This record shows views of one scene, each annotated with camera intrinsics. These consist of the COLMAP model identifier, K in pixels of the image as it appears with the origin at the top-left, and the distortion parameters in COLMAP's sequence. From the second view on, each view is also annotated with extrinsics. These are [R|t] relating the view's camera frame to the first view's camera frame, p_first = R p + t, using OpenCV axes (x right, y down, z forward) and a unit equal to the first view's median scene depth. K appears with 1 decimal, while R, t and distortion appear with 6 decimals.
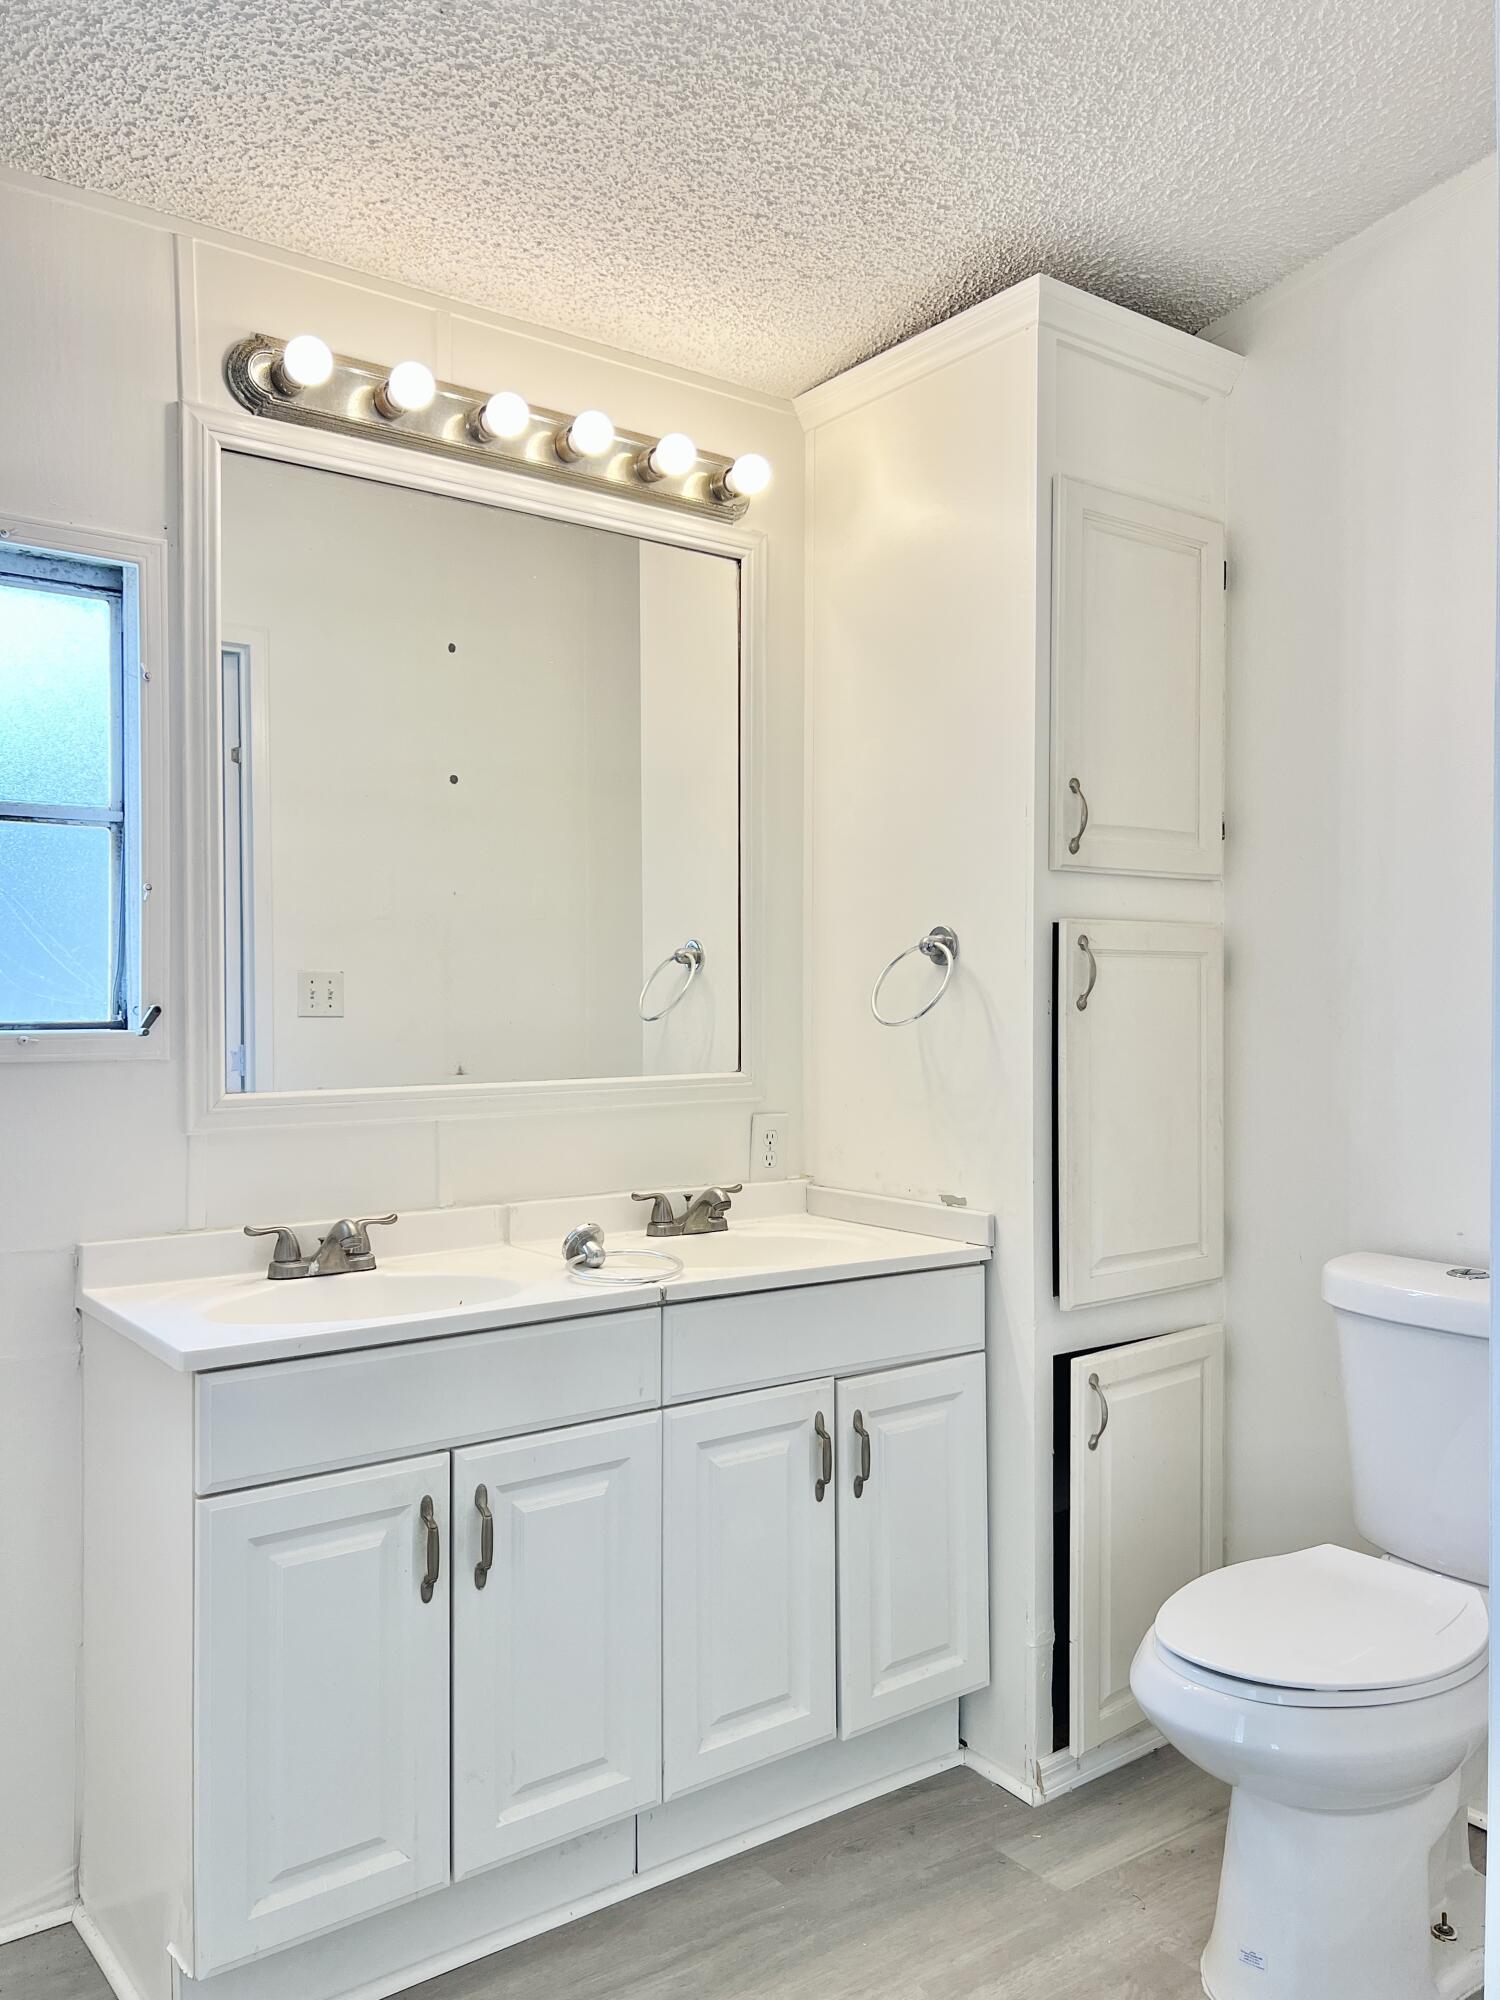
lens RADIAL K [[1512.0, 0, 759.5], [0, 1512.0, 1042.9], [0, 0, 1]] dist [0.110972, -0.182297]
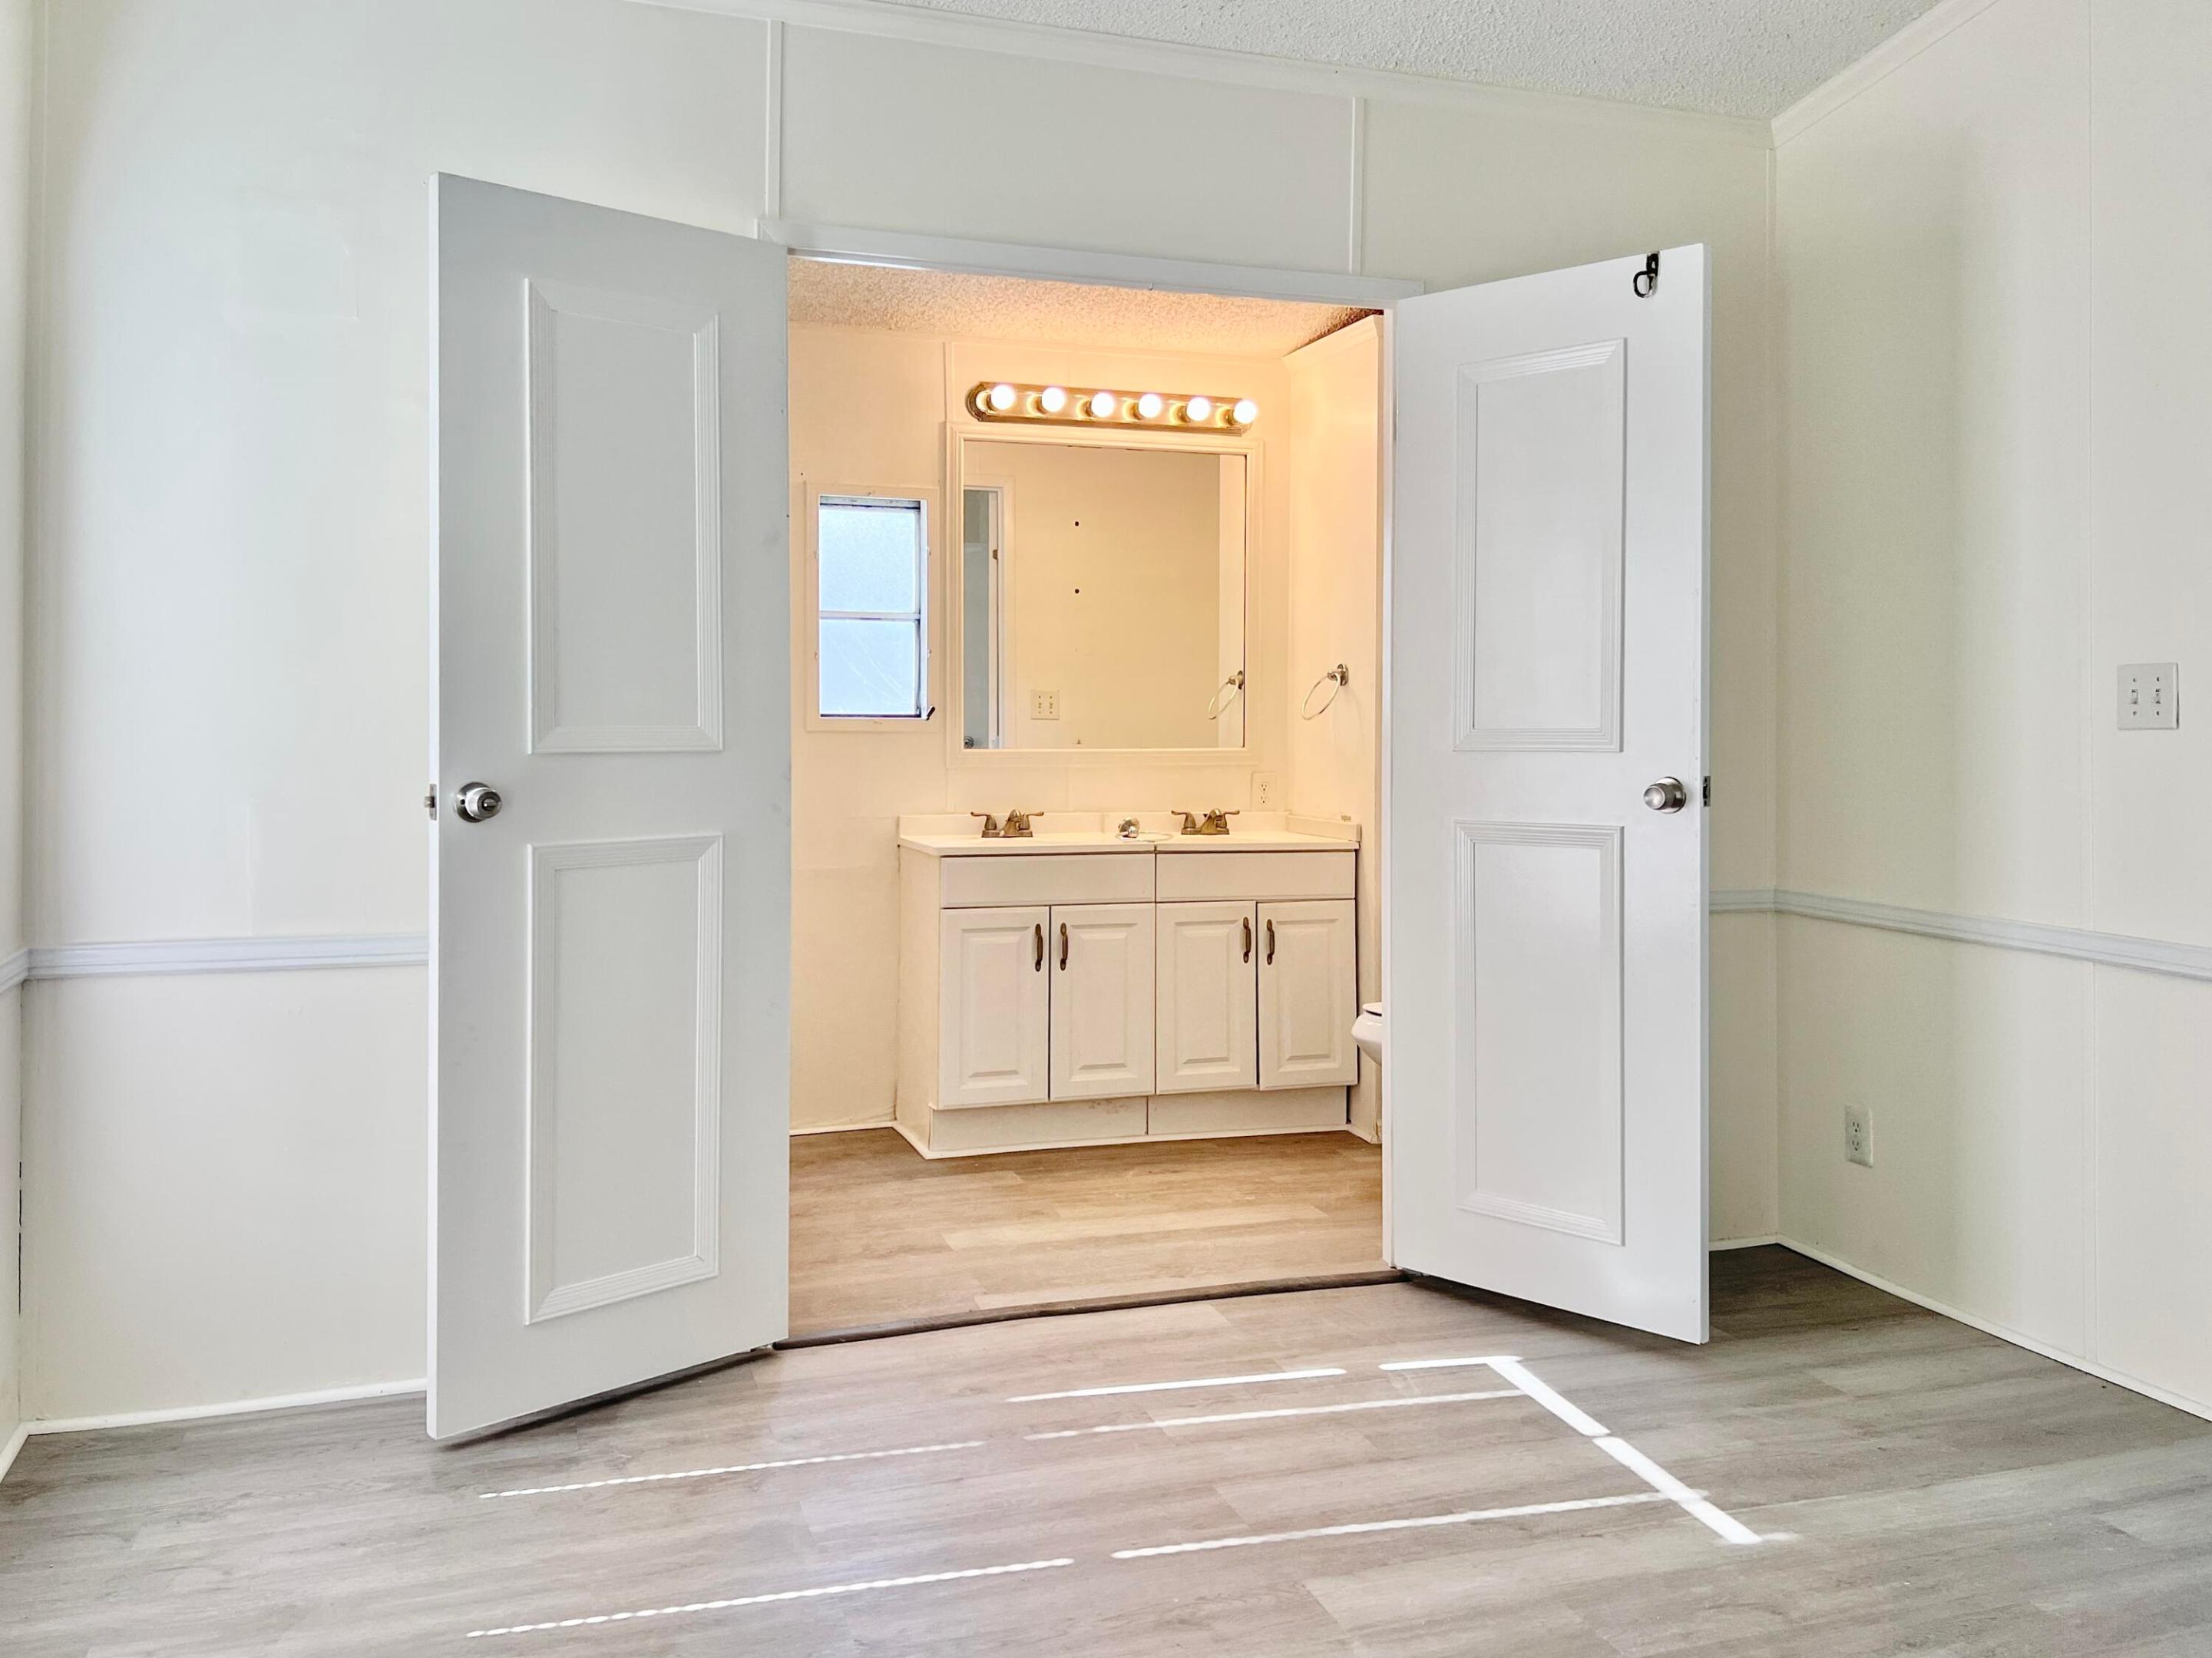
lens RADIAL K [[1672.0, 0, 1095.9], [0, 1672.0, 821.4], [0, 0, 1]] dist [0.110972, -0.182297]
pose [[0.952489, 0.022411, -0.303749, 0.521799], [-0.012709, 0.999345, 0.033881, 0.052414], [0.304309, -0.028411, 0.952150, -1.128578]]
